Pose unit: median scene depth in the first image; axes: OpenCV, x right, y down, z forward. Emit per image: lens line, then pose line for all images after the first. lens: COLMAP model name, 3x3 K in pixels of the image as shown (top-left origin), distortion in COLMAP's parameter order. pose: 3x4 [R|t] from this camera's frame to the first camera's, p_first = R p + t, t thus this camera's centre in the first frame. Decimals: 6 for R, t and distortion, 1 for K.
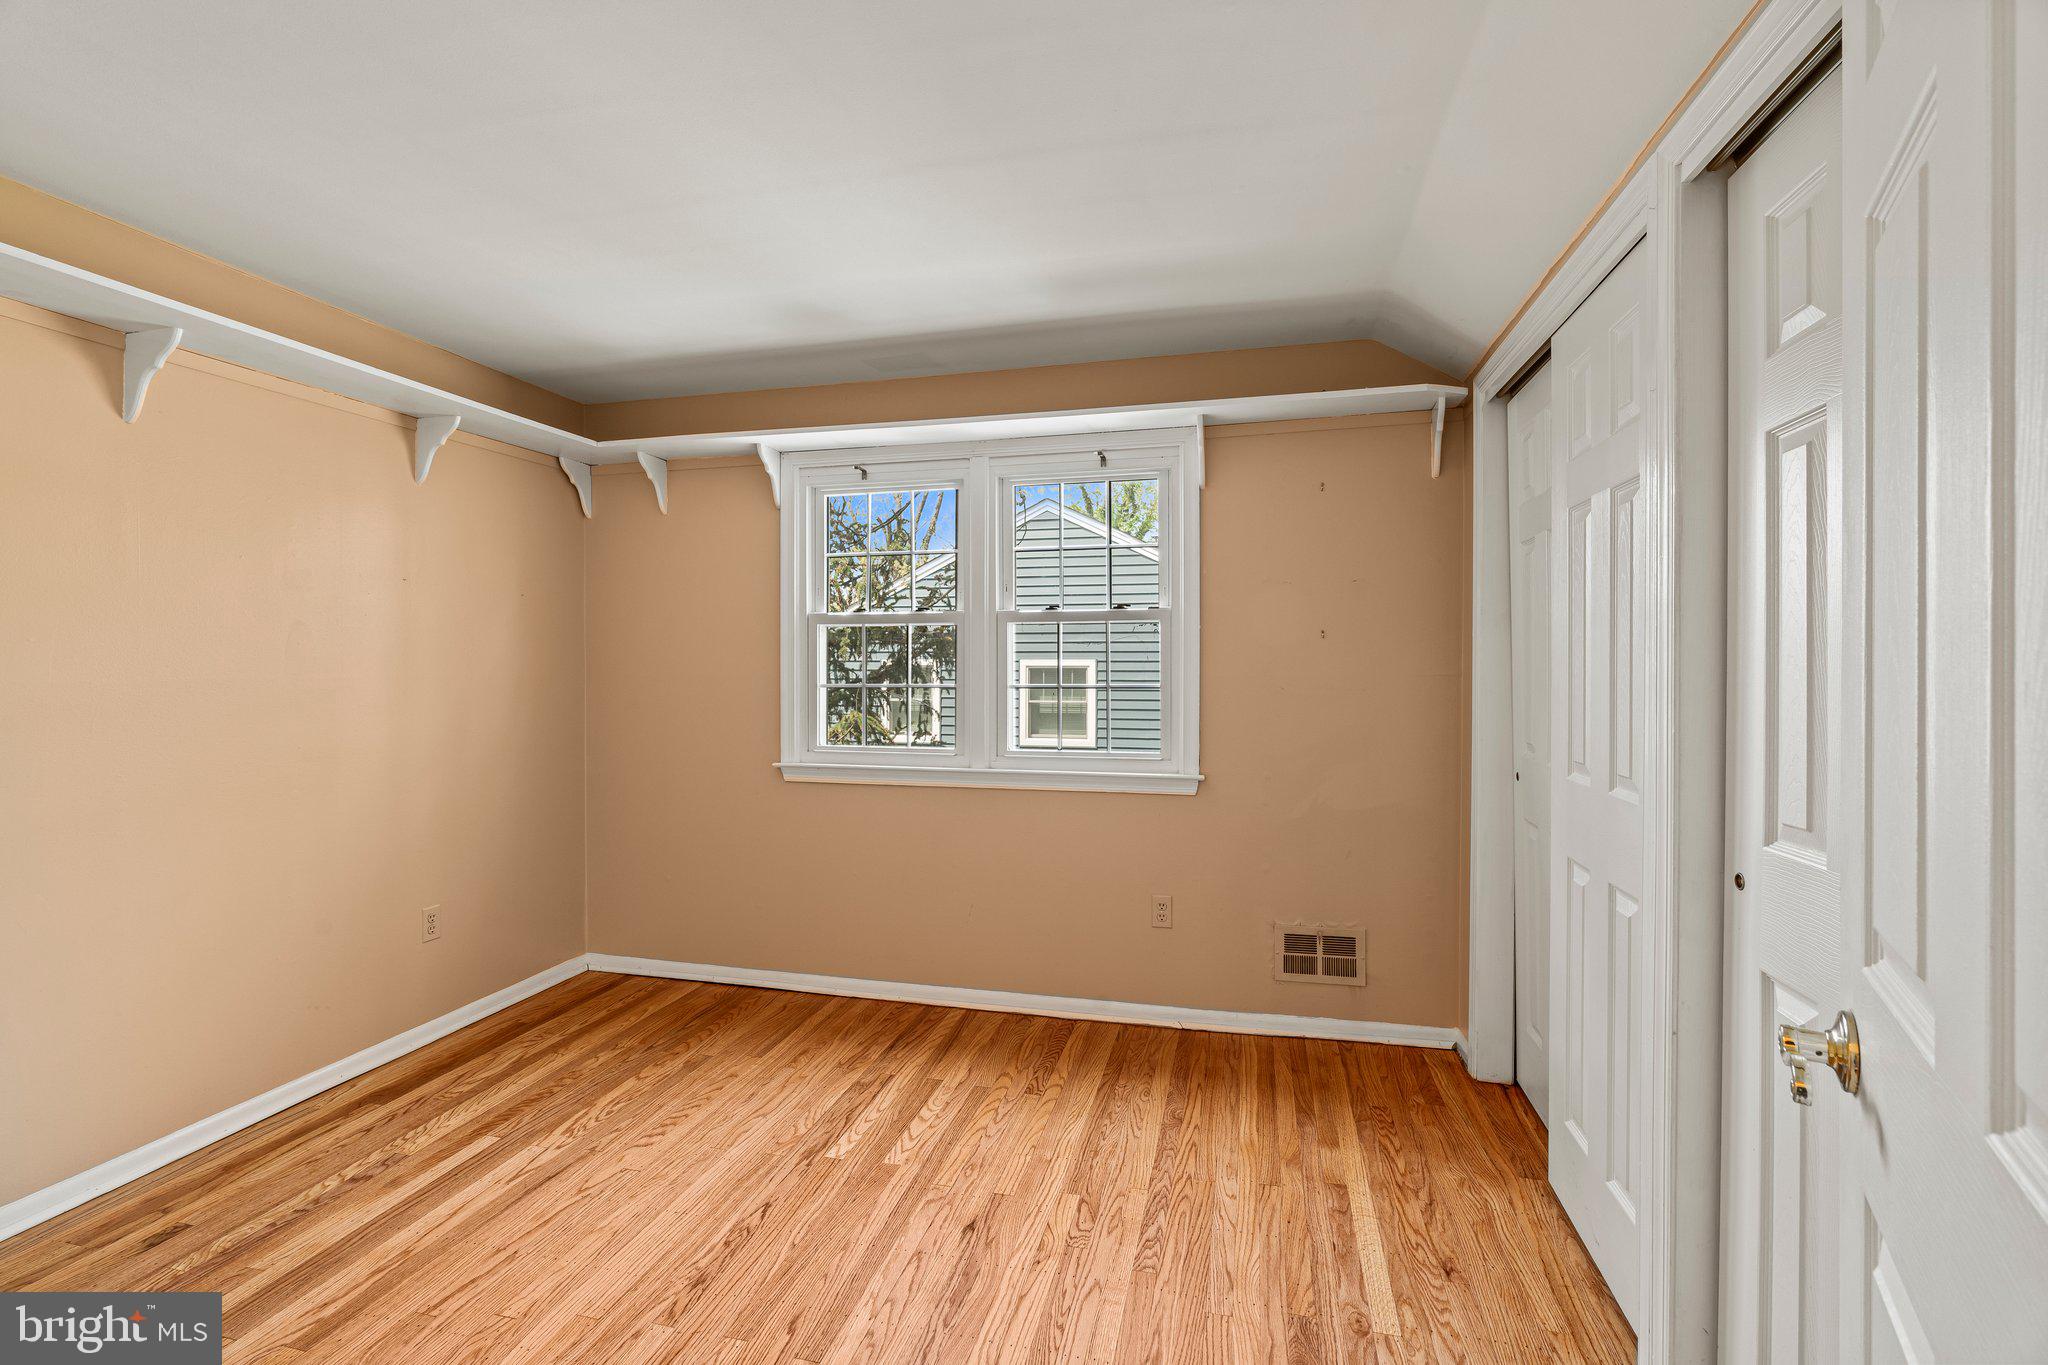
lens RADIAL K [[933.0, 0, 1014.2], [0, 933.0, 677.2], [0, 0, 1]] dist [-0.001209, 0.000538]
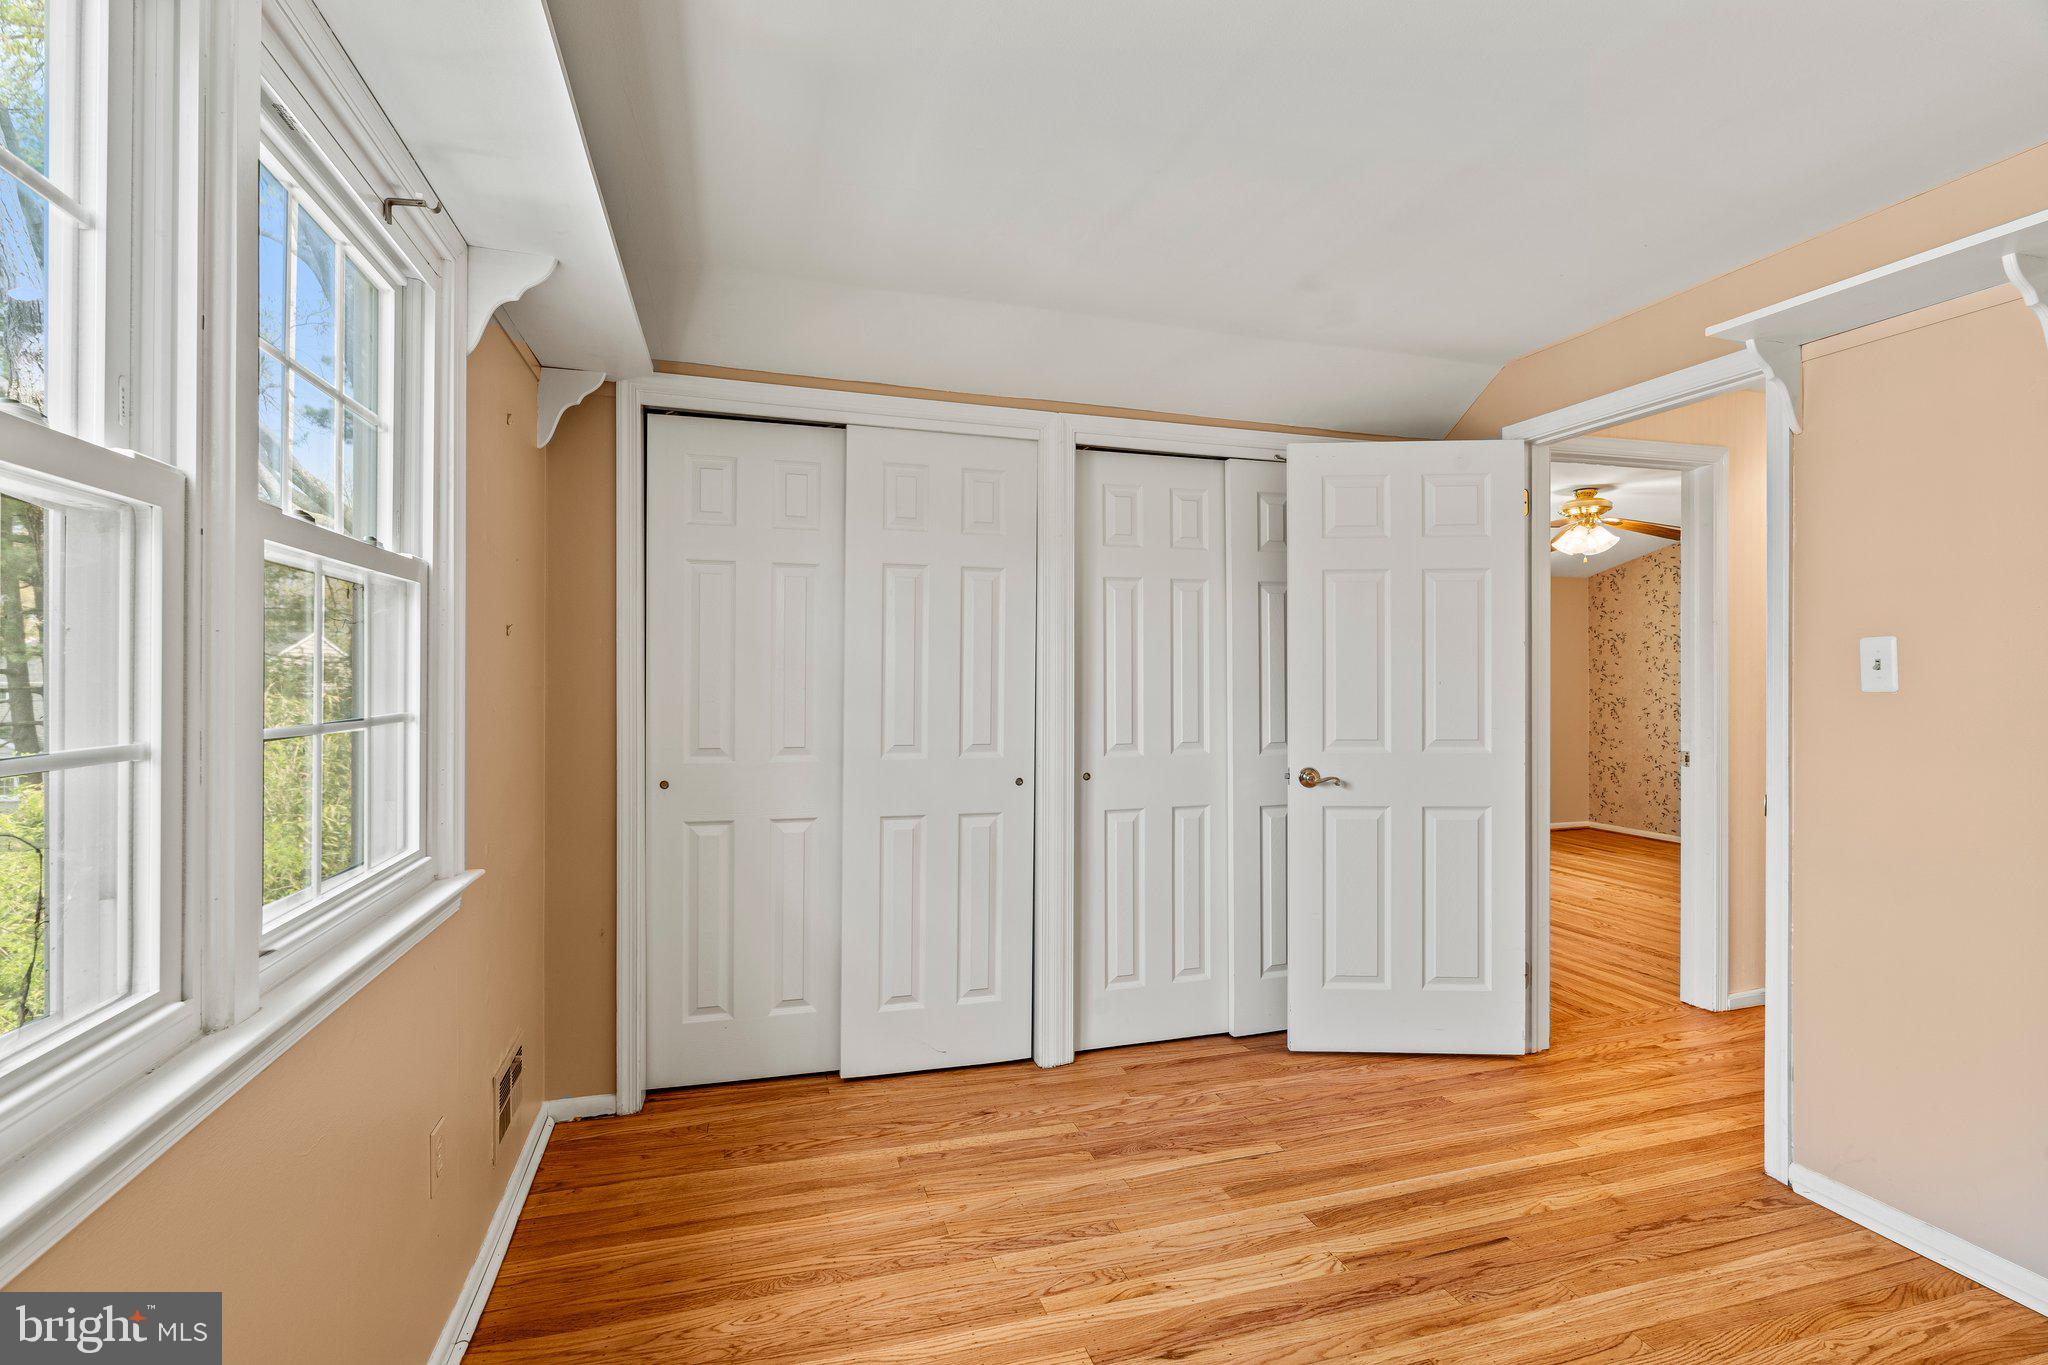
lens RADIAL K [[933.0, 0, 1014.2], [0, 933.0, 677.2], [0, 0, 1]] dist [-0.001209, 0.000538]
pose [[-0.526137, 0.001904, 0.850397, -0.700385], [0.003595, 0.999994, -0.000015, -0.012658], [-0.850392, 0.003049, -0.526141, 1.599588]]
